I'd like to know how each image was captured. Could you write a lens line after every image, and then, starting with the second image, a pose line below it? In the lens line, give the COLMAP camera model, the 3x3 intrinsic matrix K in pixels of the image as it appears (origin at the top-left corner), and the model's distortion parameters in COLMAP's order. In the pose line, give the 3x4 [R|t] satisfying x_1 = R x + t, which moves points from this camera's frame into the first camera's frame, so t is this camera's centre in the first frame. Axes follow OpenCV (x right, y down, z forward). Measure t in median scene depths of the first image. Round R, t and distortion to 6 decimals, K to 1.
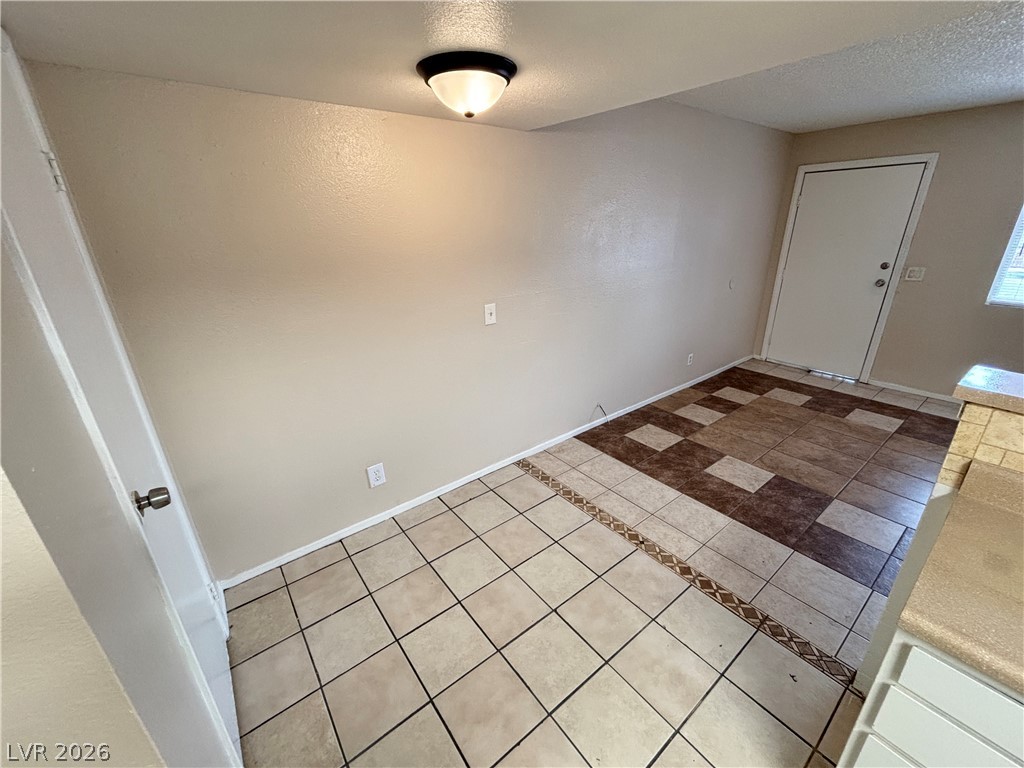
lens RADIAL K [[415.8, 0, 514.2], [0, 415.8, 386.4], [0, 0, 1]] dist [0.001625, -0.000281]
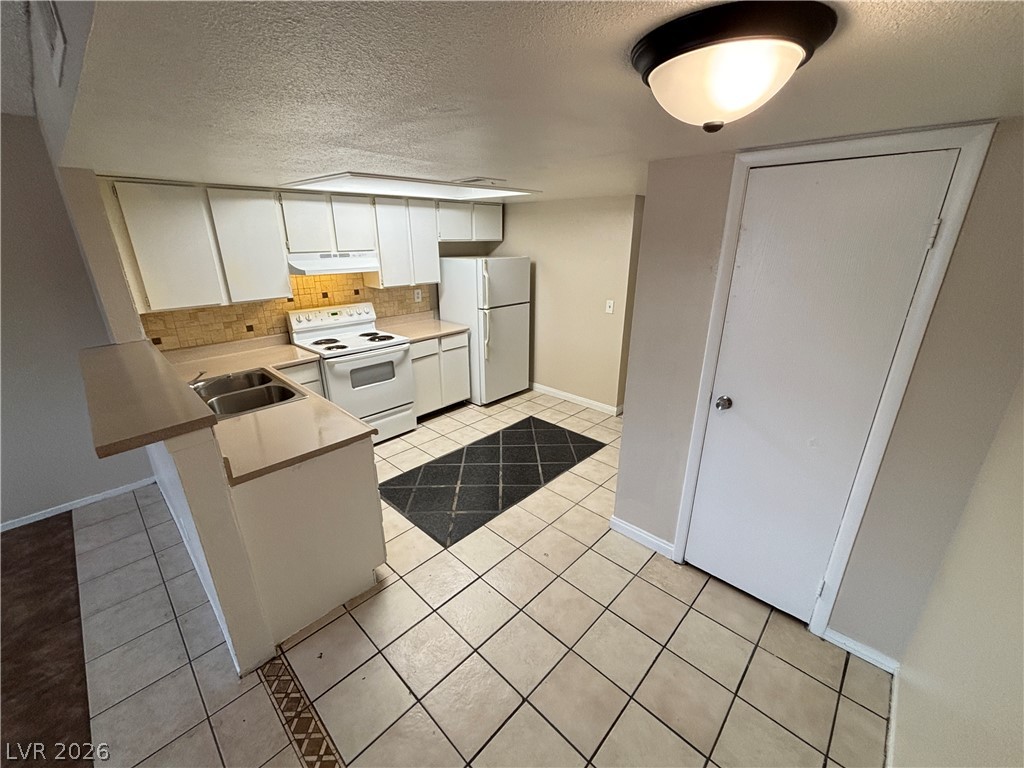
lens RADIAL K [[415.8, 0, 507.9], [0, 415.8, 386.7], [0, 0, 1]] dist [0.001625, -0.000281]
pose [[-0.990396, 0.059781, -0.124664, 0.134255], [-0.038302, 0.747758, 0.662865, -0.374913], [0.132846, 0.661274, -0.738288, 0.792030]]
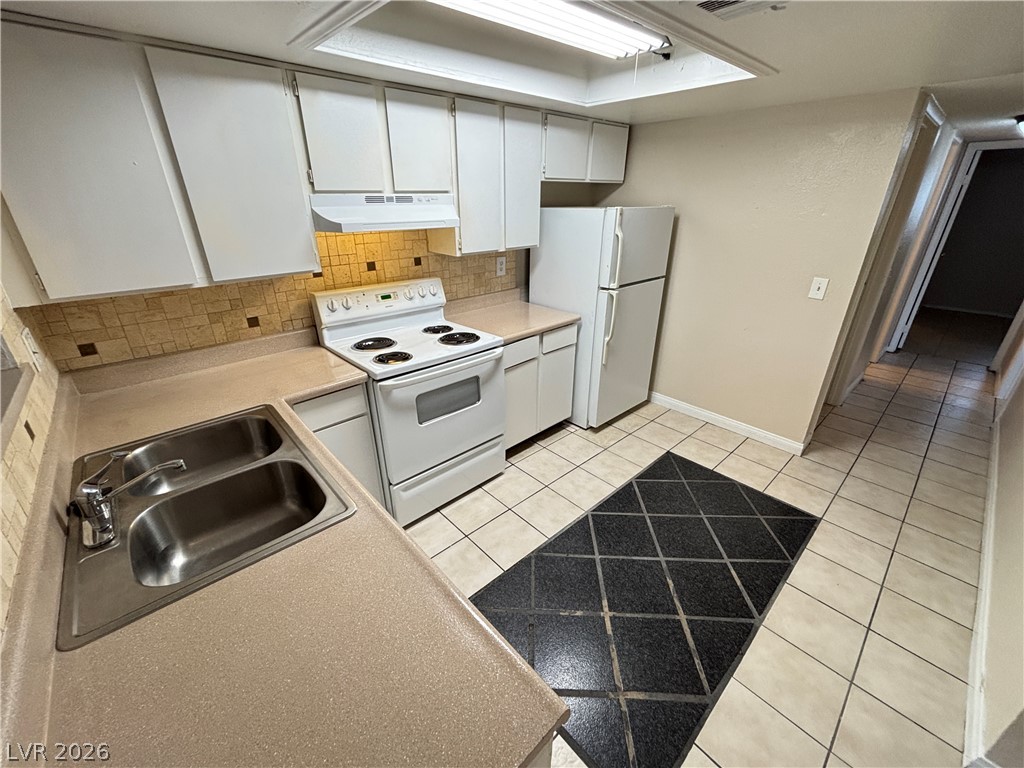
lens RADIAL K [[415.8, 0, 507.9], [0, 415.8, 387.2], [0, 0, 1]] dist [0.001625, -0.000281]
pose [[-0.997634, 0.041414, -0.054867, 0.310092], [-0.011021, 0.691469, 0.722322, -0.131099], [0.067853, 0.721218, -0.689377, 0.314458]]
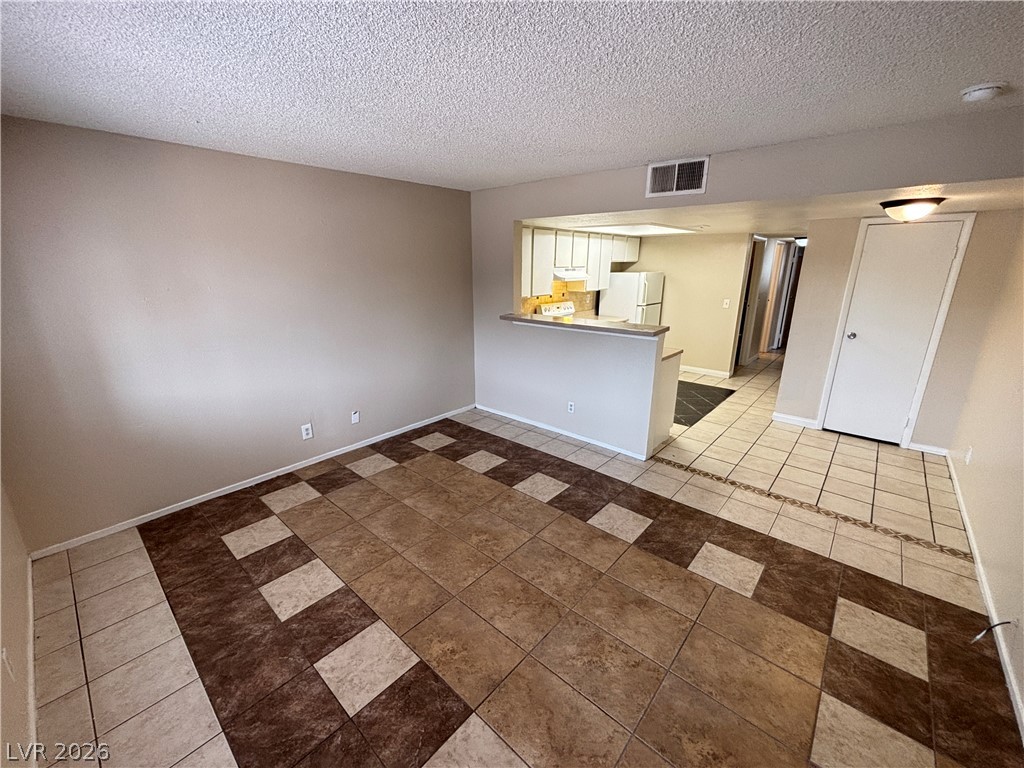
lens RADIAL K [[415.8, 0, 507.7], [0, 415.8, 387.4], [0, 0, 1]] dist [0.001625, -0.000281]
pose [[-0.985124, 0.059978, -0.161037, 1.098252], [-0.052874, 0.785858, 0.616143, -0.582563], [0.163507, 0.615492, -0.770996, 1.359594]]
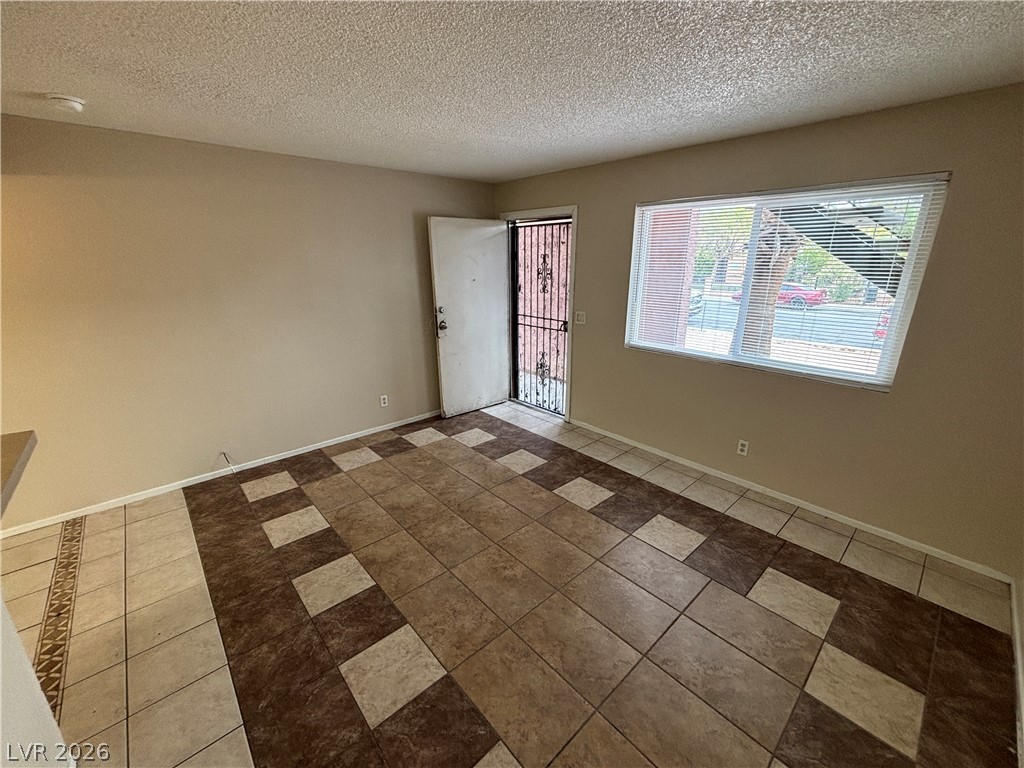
lens RADIAL K [[415.8, 0, 510.3], [0, 415.8, 384.3], [0, 0, 1]] dist [0.001625, -0.000281]
pose [[0.997653, -0.010941, 0.067586, 0.973845], [0.016420, 0.996574, -0.081056, -0.028603], [-0.066468, 0.081975, 0.994415, -0.007130]]
